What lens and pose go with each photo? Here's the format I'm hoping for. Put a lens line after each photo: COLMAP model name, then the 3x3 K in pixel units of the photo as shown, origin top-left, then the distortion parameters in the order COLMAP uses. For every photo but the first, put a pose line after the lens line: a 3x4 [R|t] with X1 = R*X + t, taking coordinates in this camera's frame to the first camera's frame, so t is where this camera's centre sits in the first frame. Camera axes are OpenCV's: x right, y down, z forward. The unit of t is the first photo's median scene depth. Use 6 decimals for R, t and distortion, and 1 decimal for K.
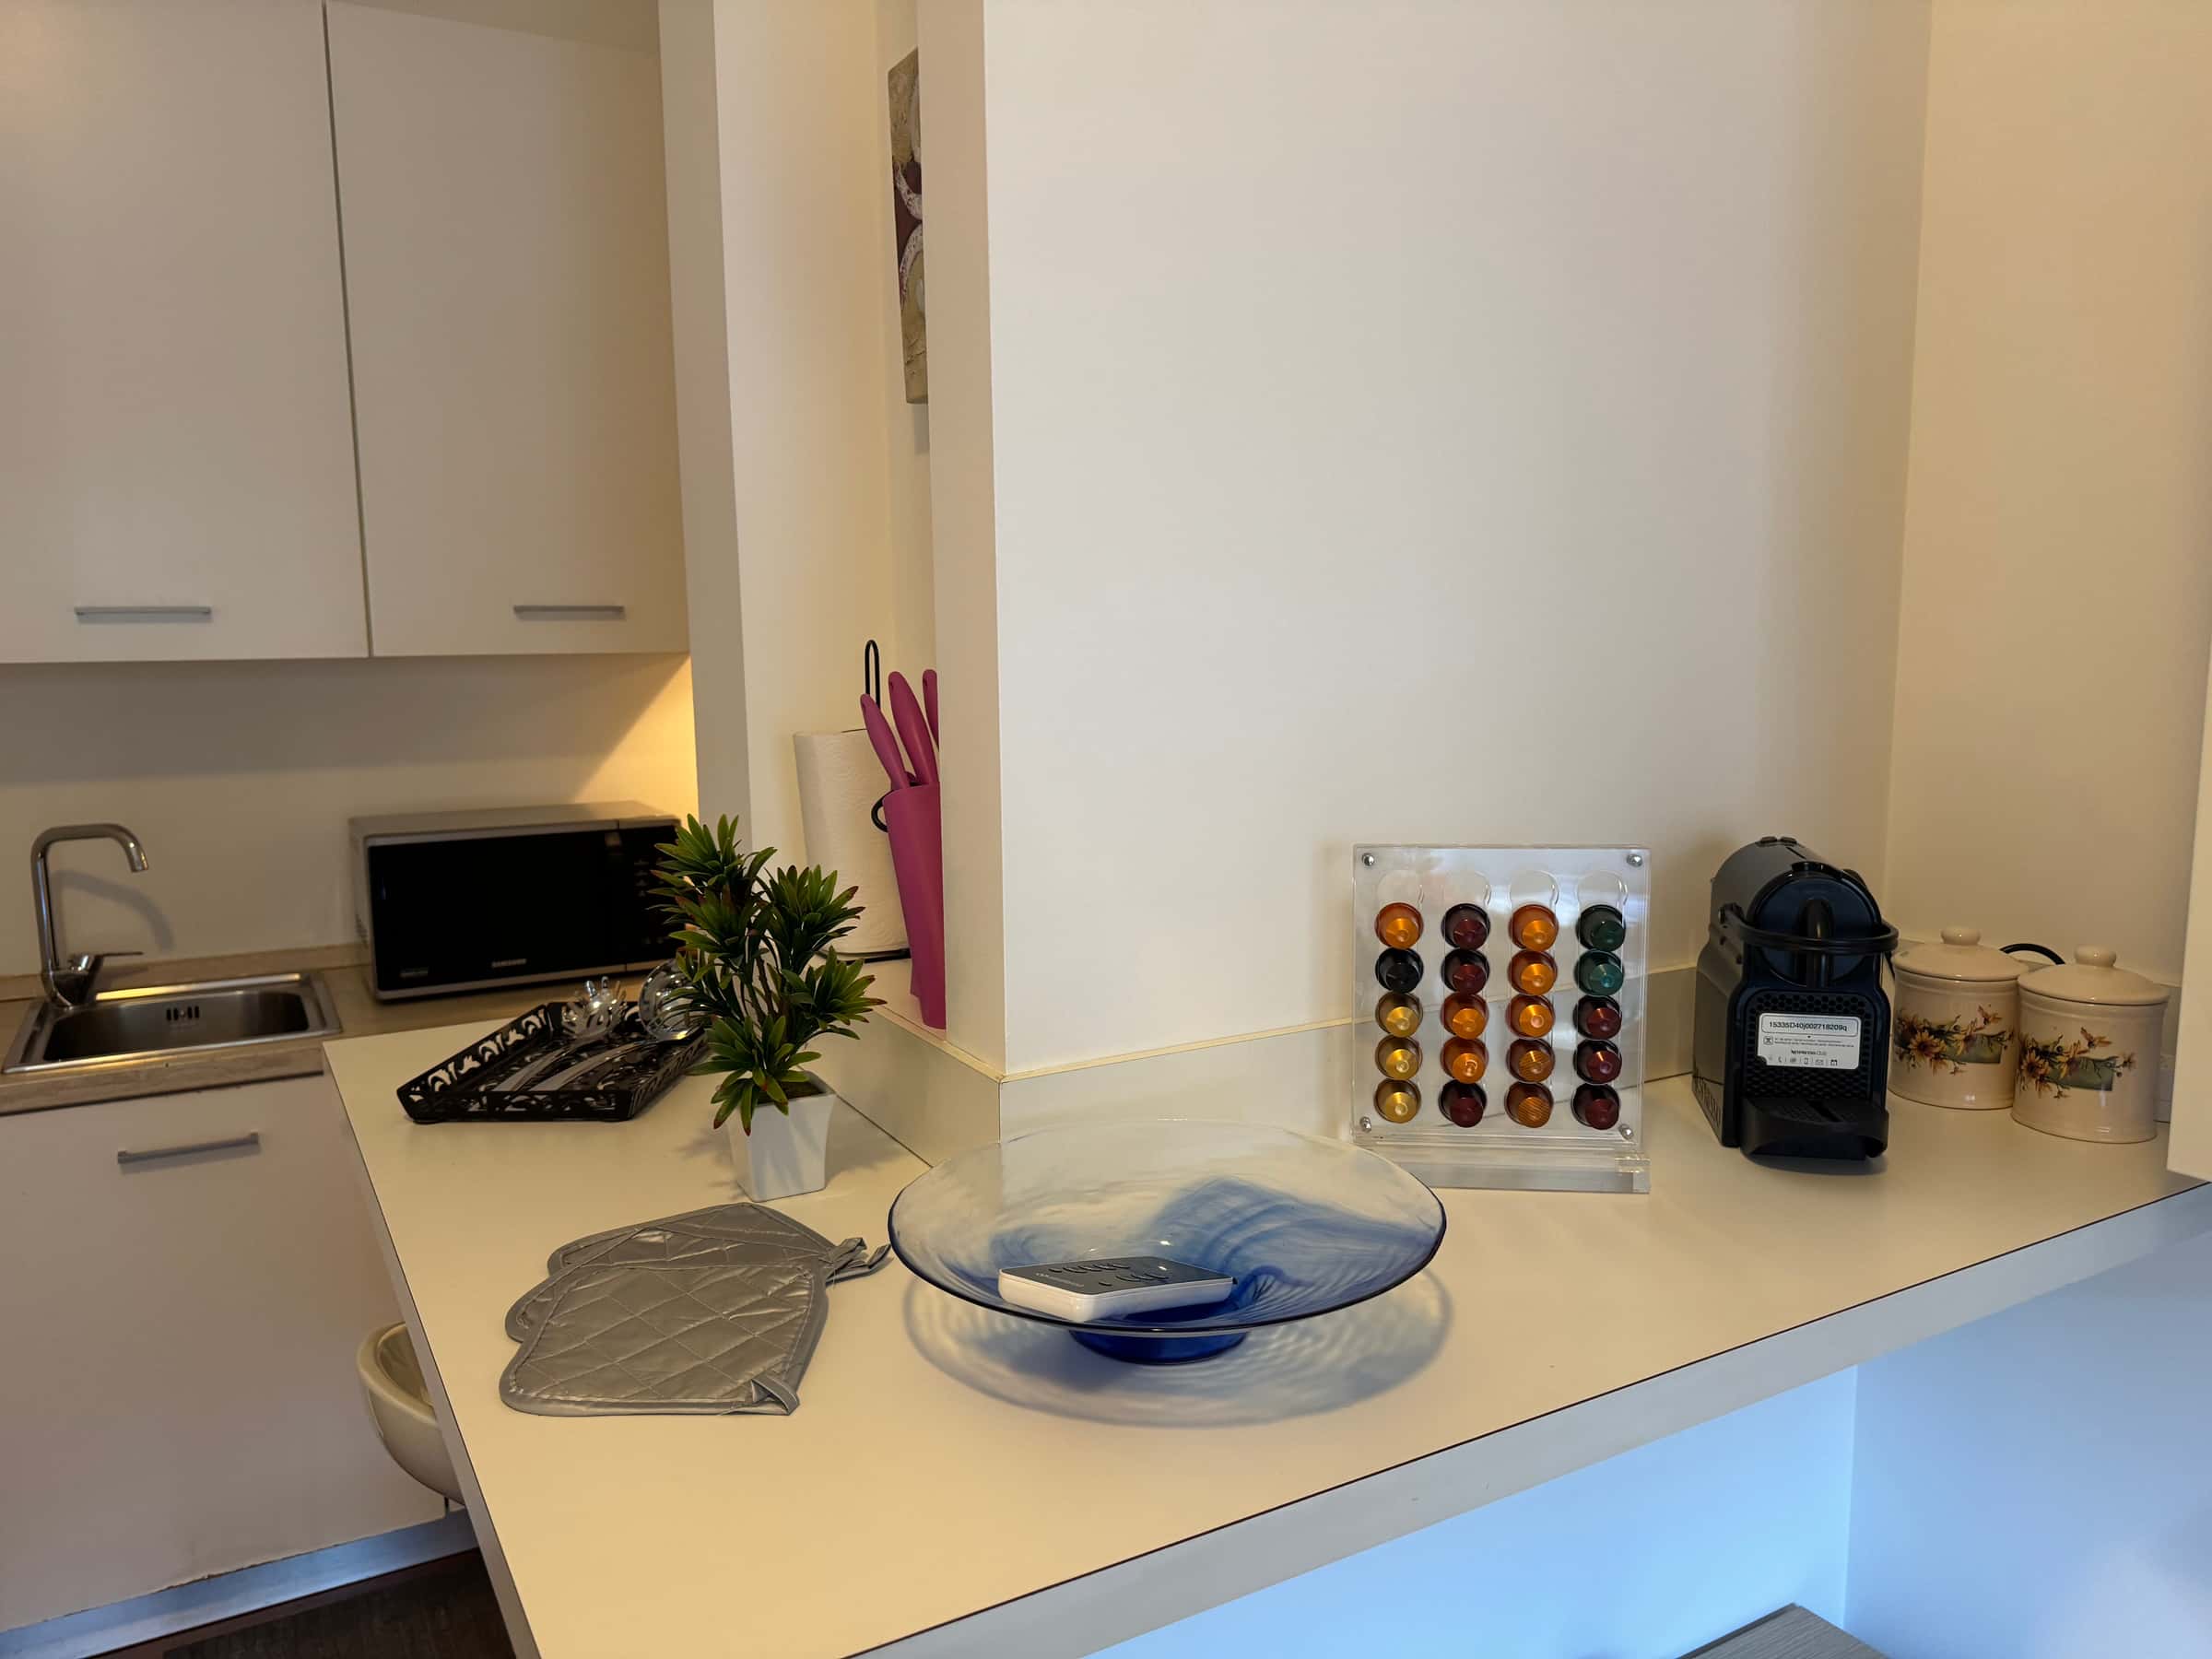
lens RADIAL K [[1565.2, 0, 1122.7], [0, 1565.2, 845.0], [0, 0, 1]] dist [0.046659, -0.062728]
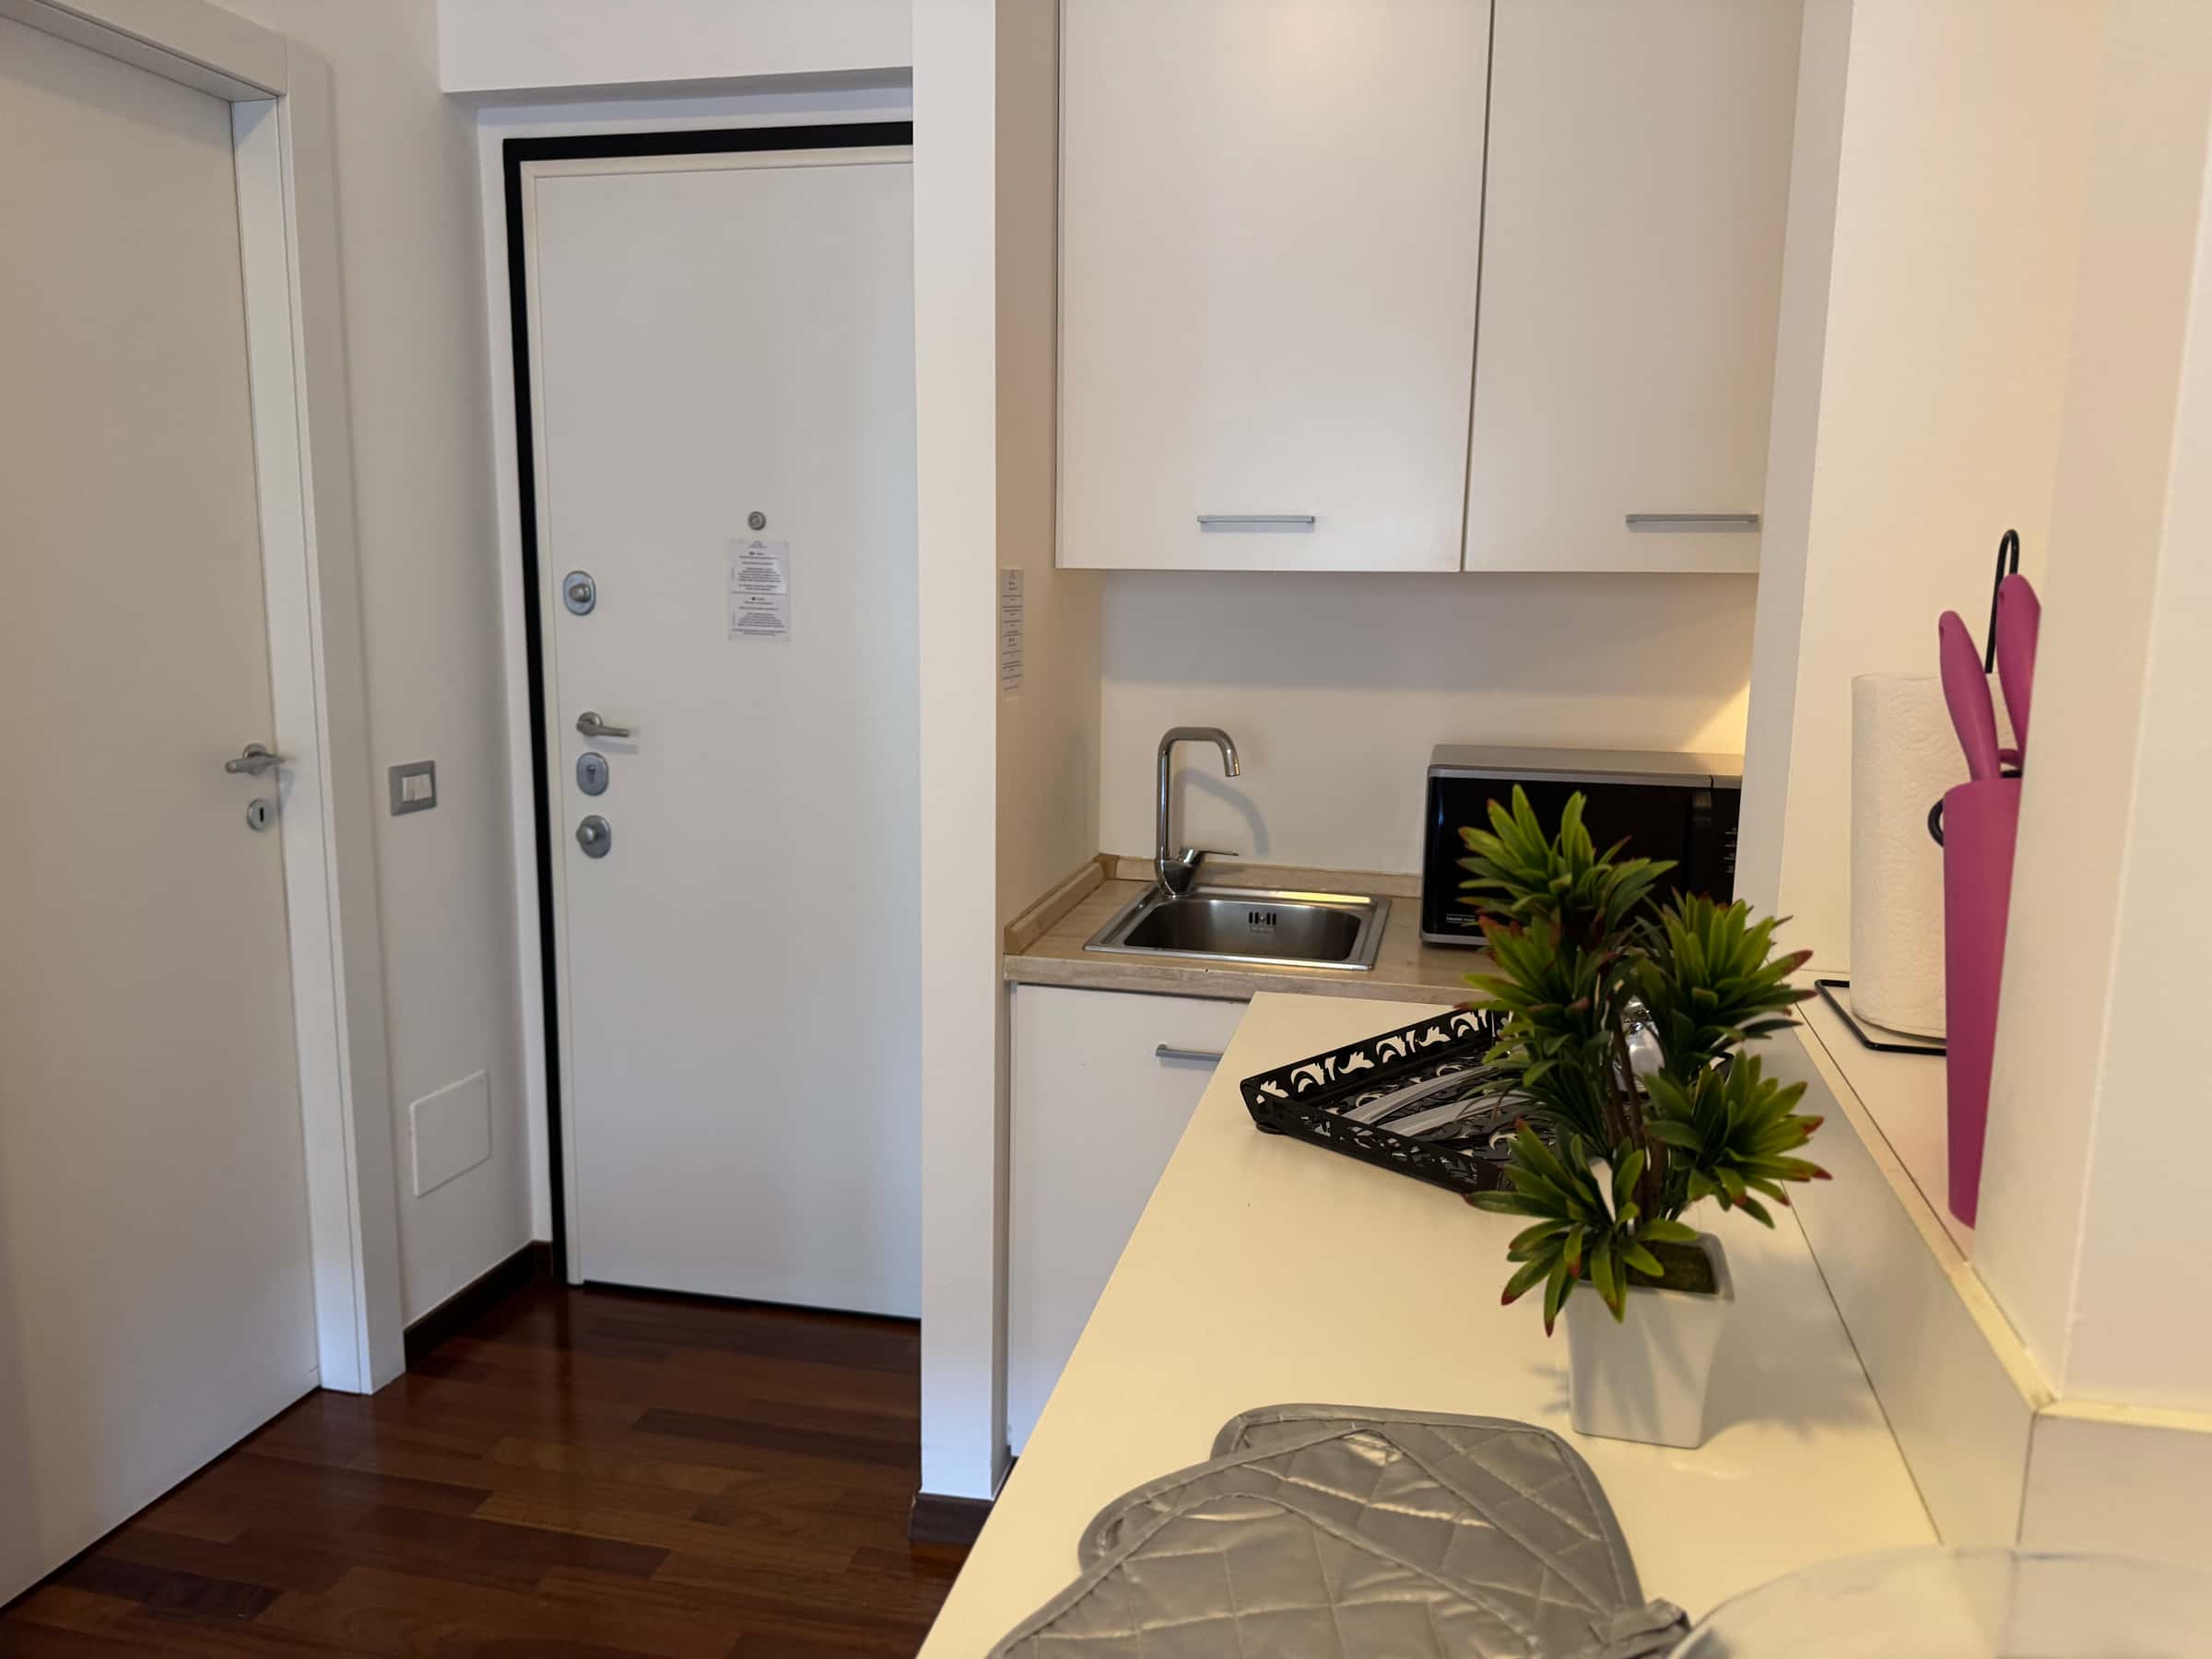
lens RADIAL K [[1565.2, 0, 1108.6], [0, 1565.2, 829.9], [0, 0, 1]] dist [0.046659, -0.062728]
pose [[0.730948, 0.131943, -0.669557, 0.010043], [-0.113966, 0.990954, 0.070862, -0.021286], [0.672850, 0.024511, 0.739373, 0.349283]]
